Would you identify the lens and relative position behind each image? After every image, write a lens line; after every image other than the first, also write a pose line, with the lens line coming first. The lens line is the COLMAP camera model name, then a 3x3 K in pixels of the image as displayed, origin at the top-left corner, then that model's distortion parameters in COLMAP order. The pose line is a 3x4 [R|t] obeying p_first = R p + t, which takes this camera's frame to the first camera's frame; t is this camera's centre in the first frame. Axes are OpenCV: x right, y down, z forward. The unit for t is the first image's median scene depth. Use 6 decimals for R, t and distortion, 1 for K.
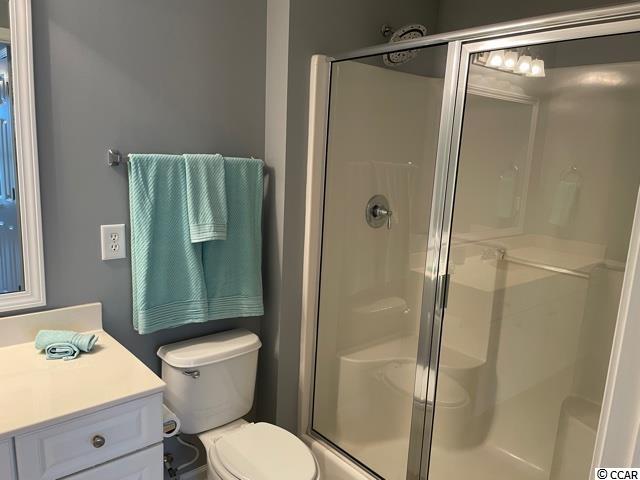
lens RADIAL K [[481.5, 0, 321.8], [0, 481.5, 241.6], [0, 0, 1]] dist [0.085217, -0.110496]
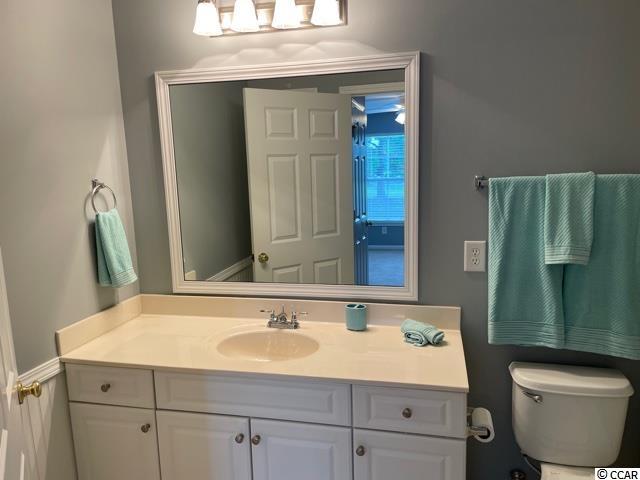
lens RADIAL K [[481.5, 0, 321.8], [0, 481.5, 241.6], [0, 0, 1]] dist [0.085217, -0.110496]
pose [[0.569354, 0.061683, -0.819775, 0.279796], [-0.091523, 0.995738, 0.011358, -0.012704], [0.816982, 0.068562, 0.572573, 0.060231]]
